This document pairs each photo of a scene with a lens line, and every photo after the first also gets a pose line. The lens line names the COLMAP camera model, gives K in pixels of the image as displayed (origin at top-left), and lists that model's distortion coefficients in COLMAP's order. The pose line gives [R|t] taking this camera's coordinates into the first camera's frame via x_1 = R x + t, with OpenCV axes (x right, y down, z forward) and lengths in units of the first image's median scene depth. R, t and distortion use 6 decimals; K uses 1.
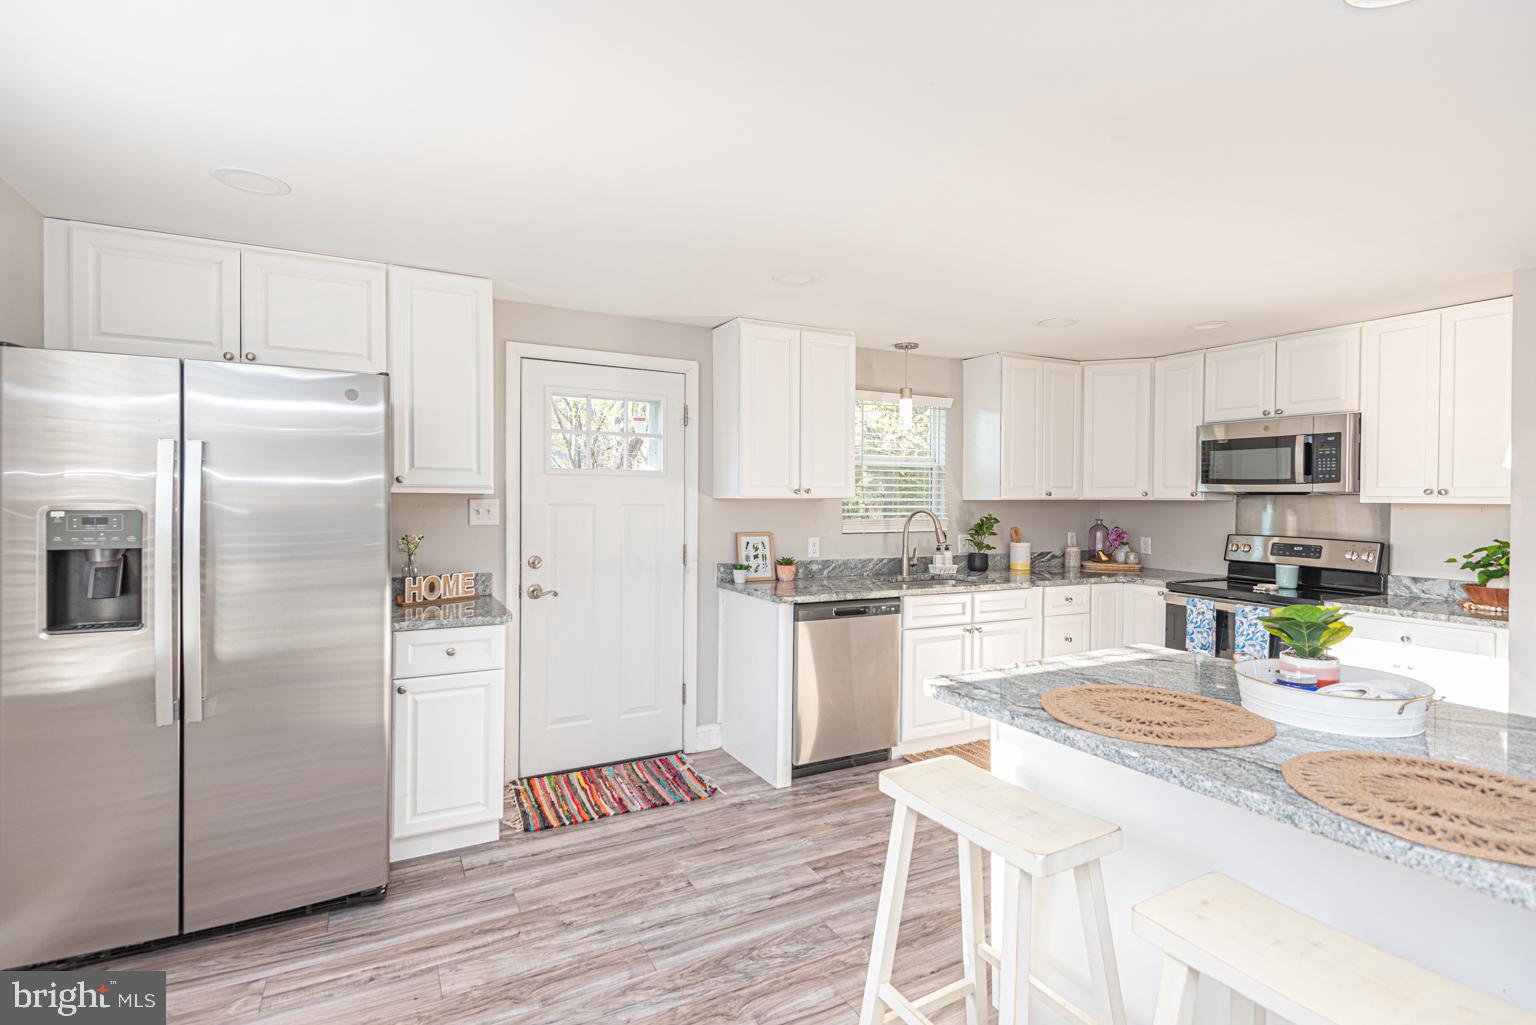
lens RADIAL K [[708.6, 0, 731.9], [0, 708.6, 516.2], [0, 0, 1]] dist [0.023212, -0.010238]
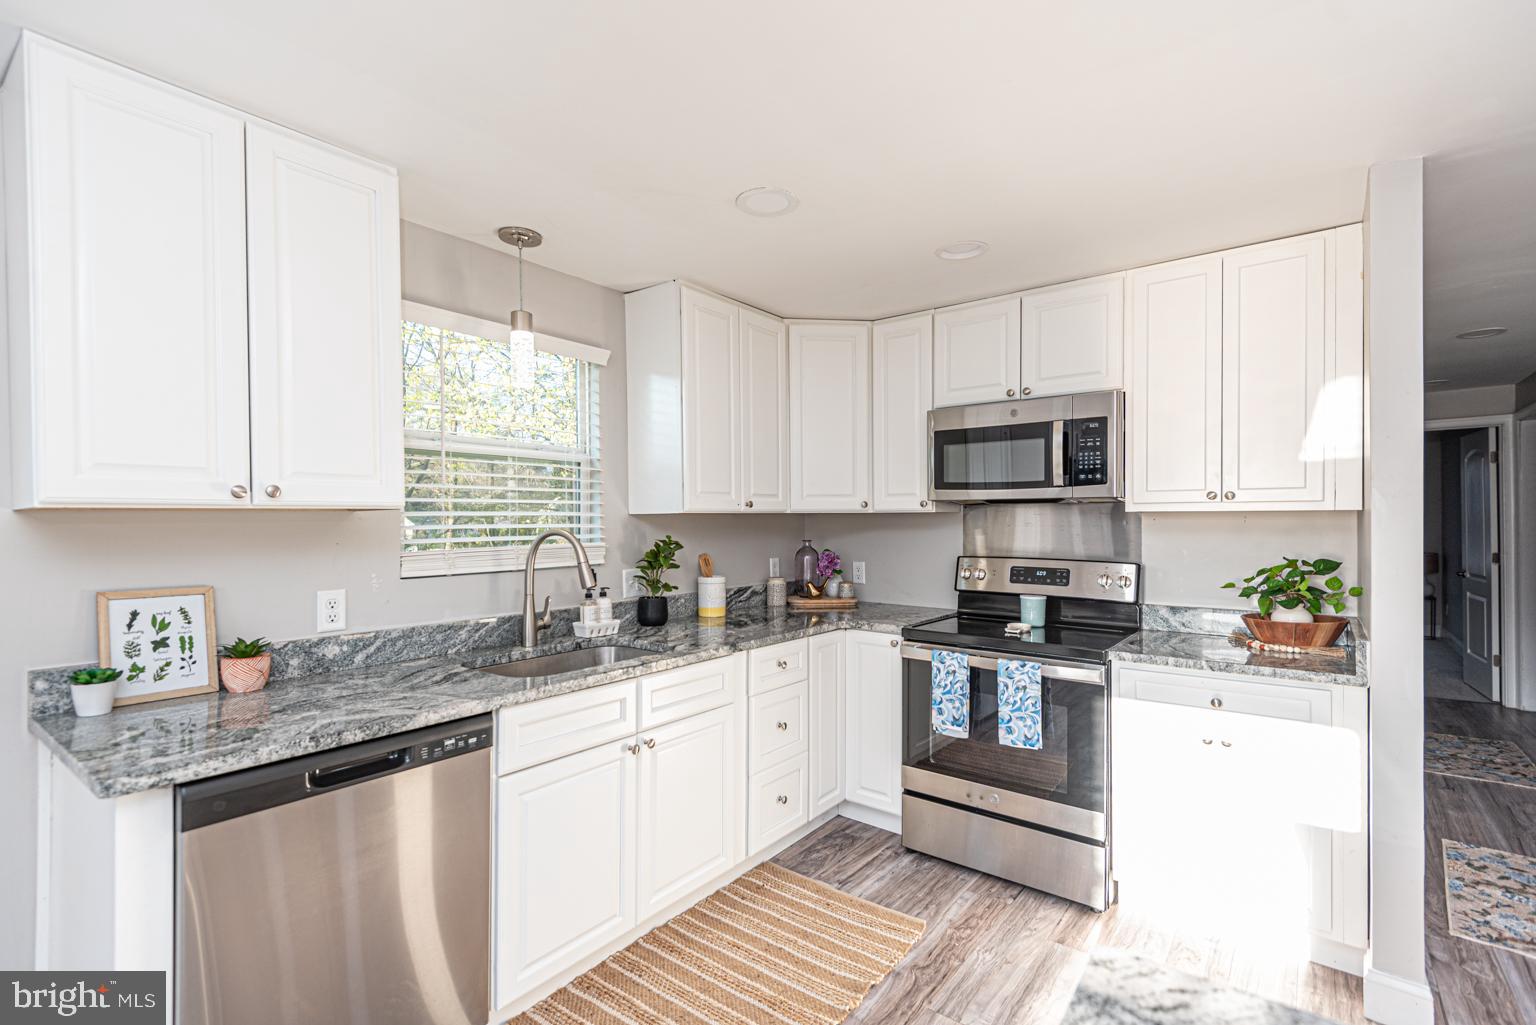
lens RADIAL K [[708.6, 0, 749.8], [0, 708.6, 523.2], [0, 0, 1]] dist [0.023212, -0.010238]
pose [[0.901300, -0.011570, 0.433041, 0.174493], [0.020583, 0.999658, -0.016131, -0.003202], [-0.432706, 0.023452, 0.901230, 0.447816]]
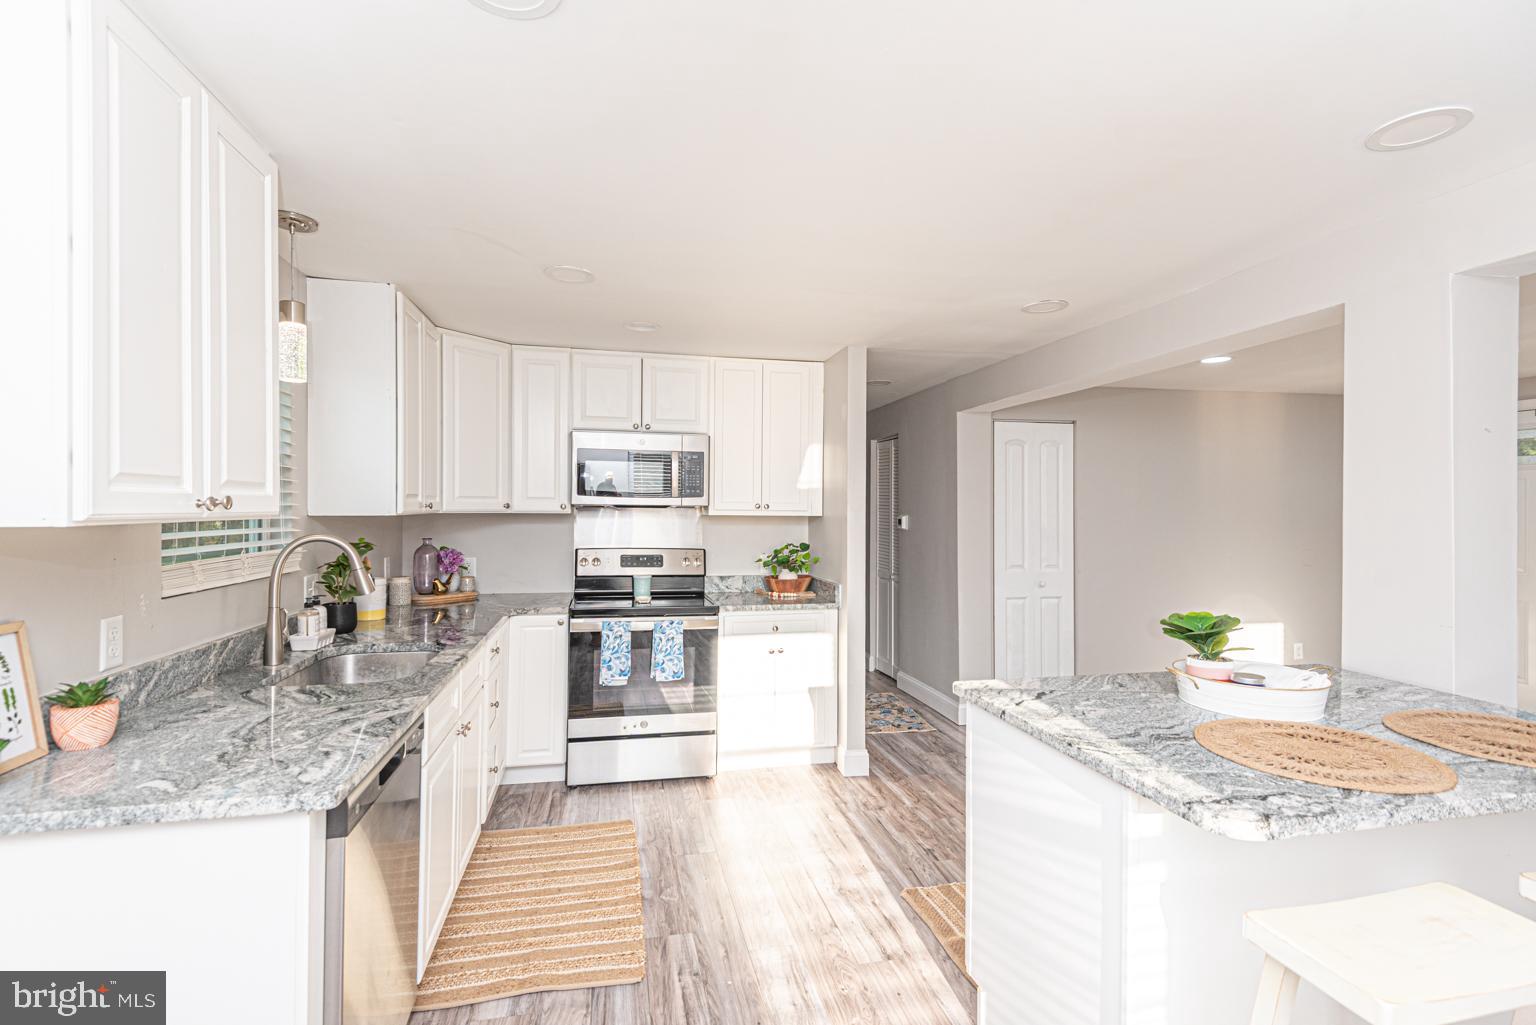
lens RADIAL K [[708.6, 0, 769.1], [0, 708.6, 508.6], [0, 0, 1]] dist [0.023212, -0.010238]
pose [[0.230150, -0.000198, 0.973155, -0.199955], [0.021035, 0.999767, -0.004771, -0.021630], [-0.972928, 0.021569, 0.230100, 0.587343]]
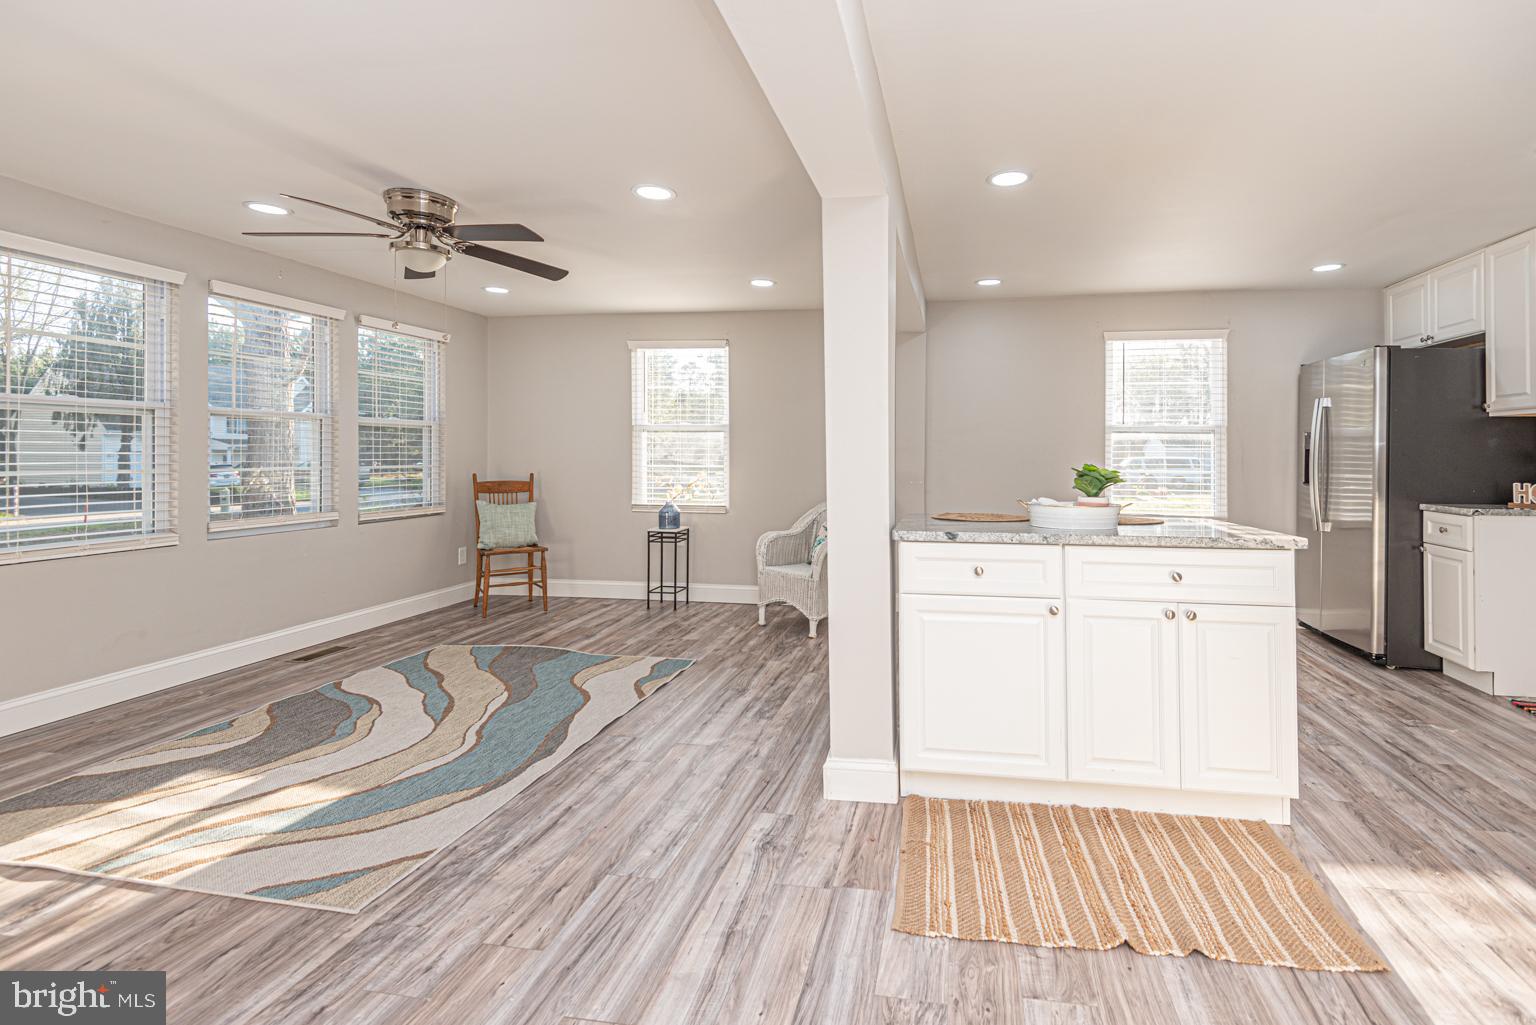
lens RADIAL K [[708.6, 0, 832.8], [0, 708.6, 458.2], [0, 0, 1]] dist [0.023212, -0.010238]
pose [[-0.590770, 0.000410, -0.806840, 1.013868], [-0.025406, 0.999495, 0.019110, 0.037585], [0.806440, 0.031788, -0.590461, 0.604727]]
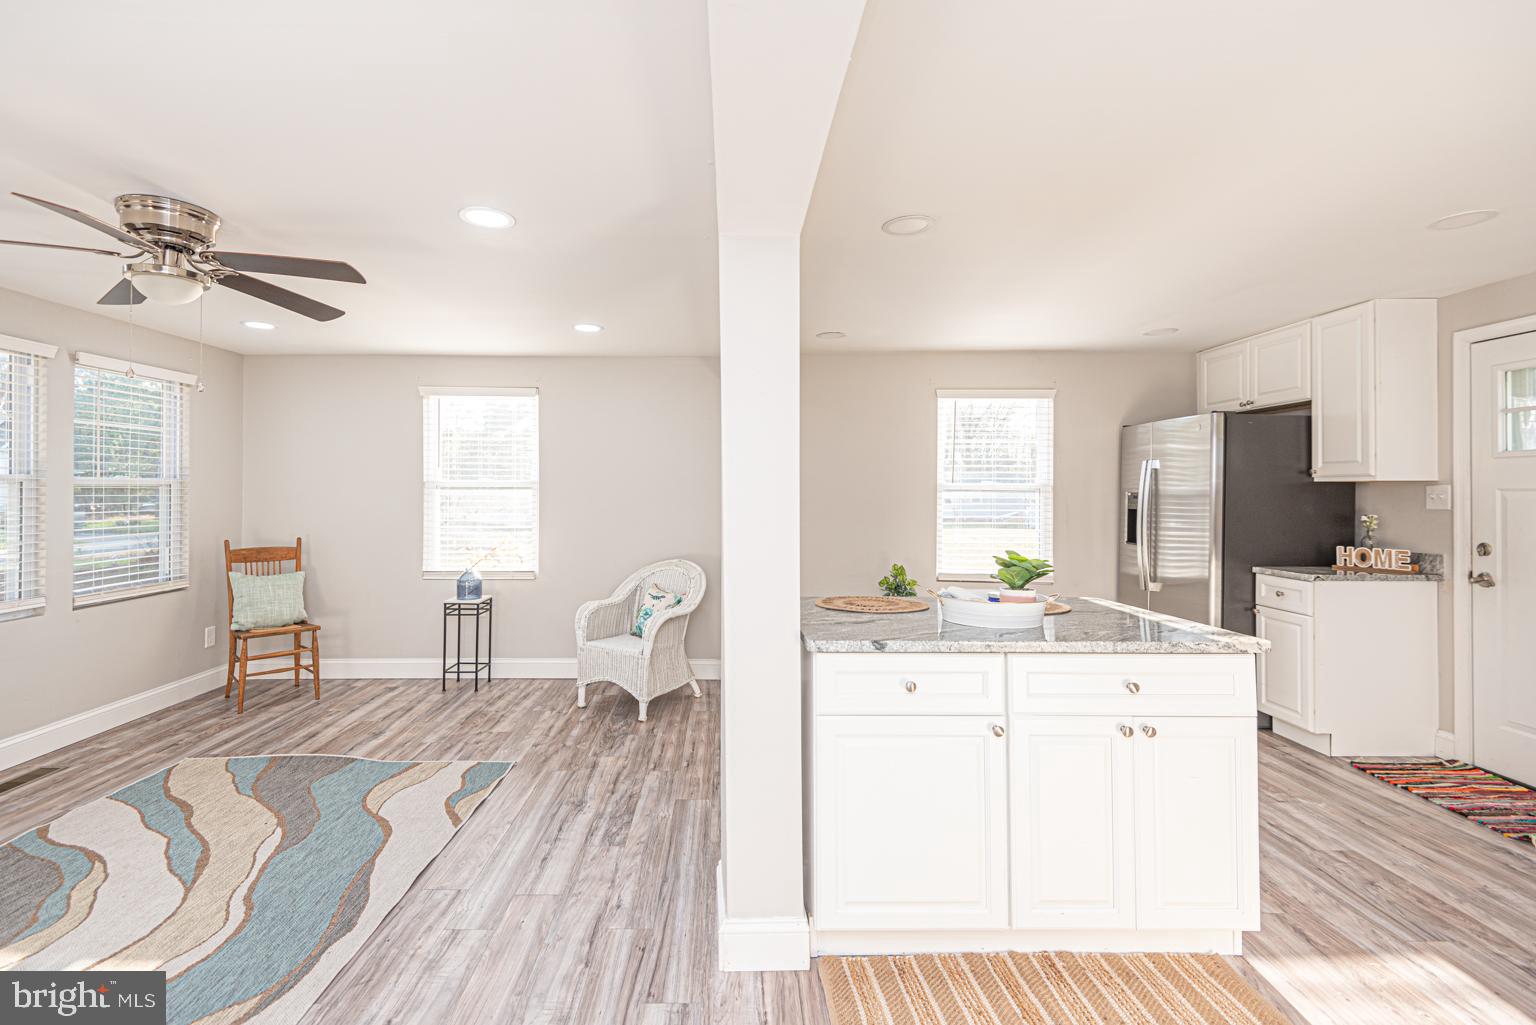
lens RADIAL K [[708.6, 0, 719.7], [0, 708.6, 486.3], [0, 0, 1]] dist [0.023212, -0.010238]
pose [[-0.461295, -0.012236, -0.887162, 0.970203], [-0.023991, 0.999711, -0.001314, 0.004277], [0.886922, 0.020678, -0.461456, 0.467127]]
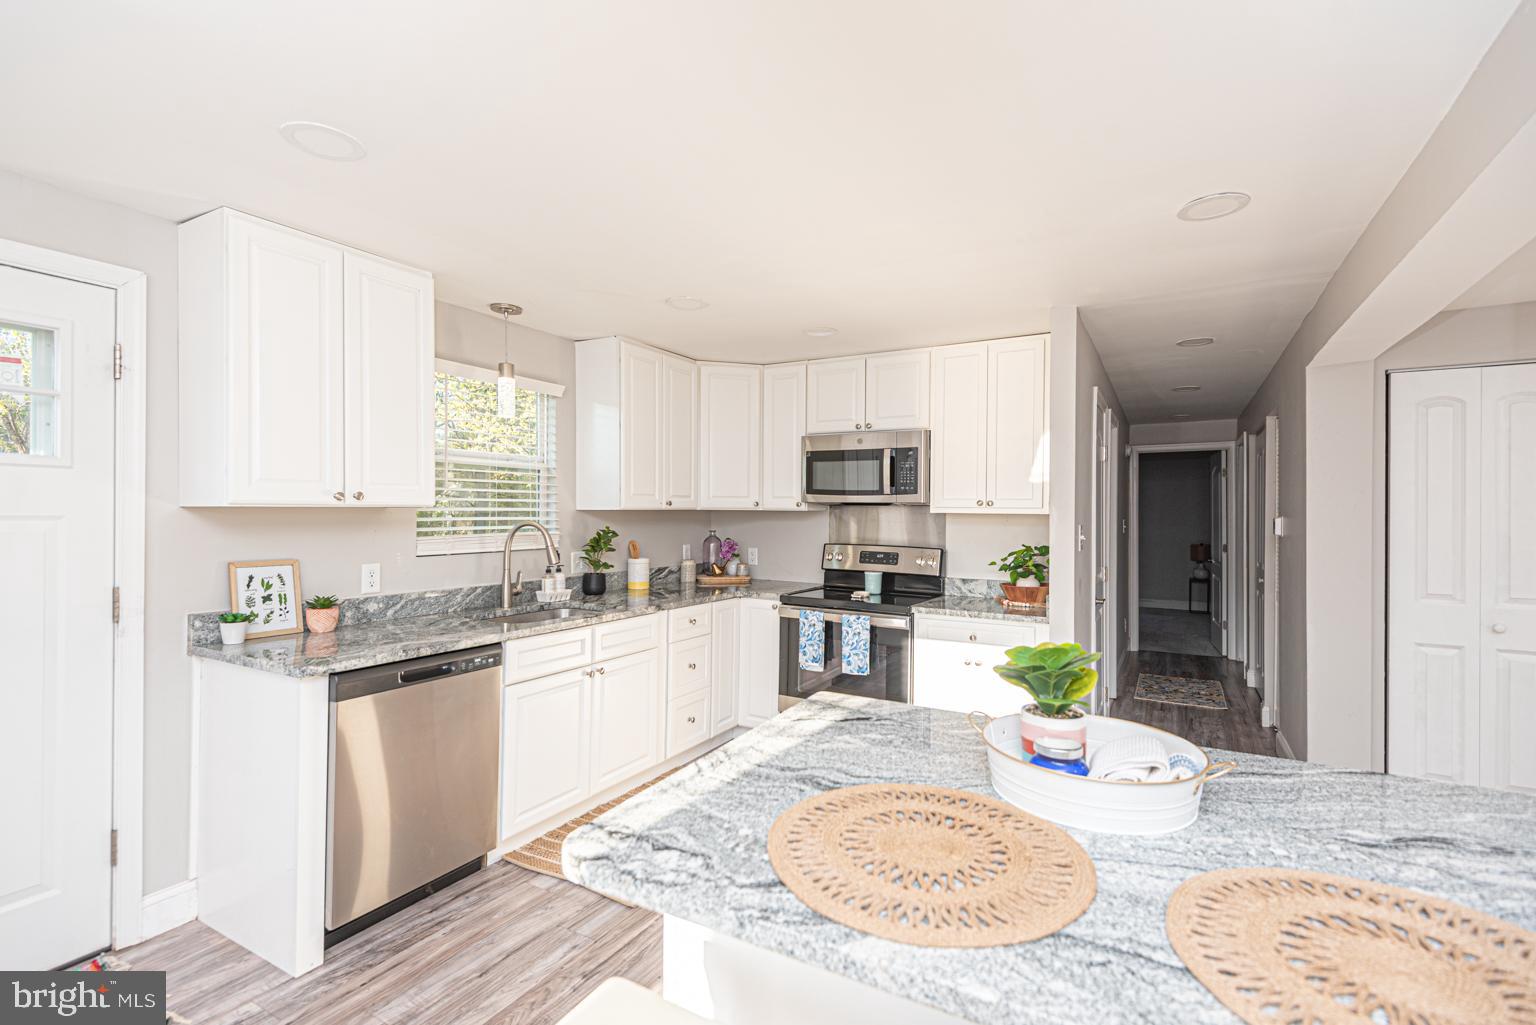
lens RADIAL K [[708.6, 0, 761.5], [0, 708.6, 509.3], [0, 0, 1]] dist [0.023212, -0.010238]
pose [[0.828333, 0.001826, 0.560233, 0.042927], [0.011340, 0.999735, -0.020026, -0.005958], [-0.560121, 0.022942, 0.828093, 0.215495]]
